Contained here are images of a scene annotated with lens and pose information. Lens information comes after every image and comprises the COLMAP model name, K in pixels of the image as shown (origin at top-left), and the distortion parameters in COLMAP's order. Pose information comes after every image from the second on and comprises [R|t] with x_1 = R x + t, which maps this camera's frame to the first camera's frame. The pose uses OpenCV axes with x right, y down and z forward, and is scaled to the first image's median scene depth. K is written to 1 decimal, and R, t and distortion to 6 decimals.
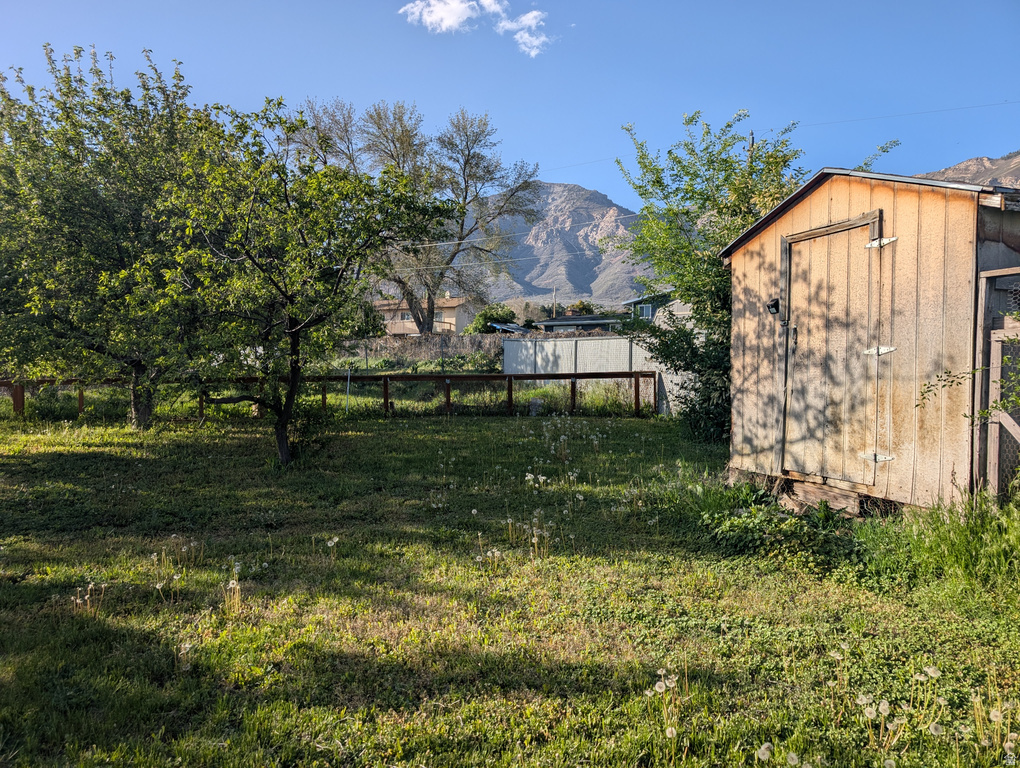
lens RADIAL K [[747.3, 0, 502.7], [0, 747.3, 389.2], [0, 0, 1]] dist [0.026542, 0.009297]
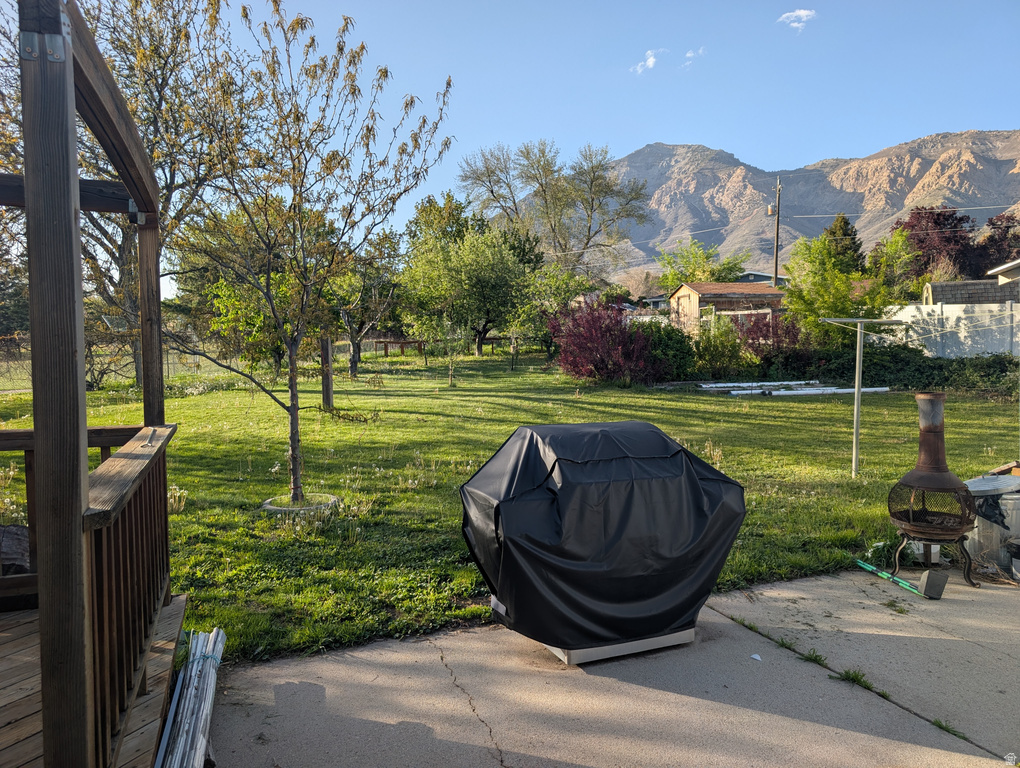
lens RADIAL K [[747.3, 0, 518.8], [0, 747.3, 378.0], [0, 0, 1]] dist [0.026542, 0.009297]
pose [[0.989712, -0.012936, -0.142486, 0.085352], [0.016578, 0.999565, 0.024401, 0.149921], [0.142108, -0.026512, 0.989496, -3.492255]]
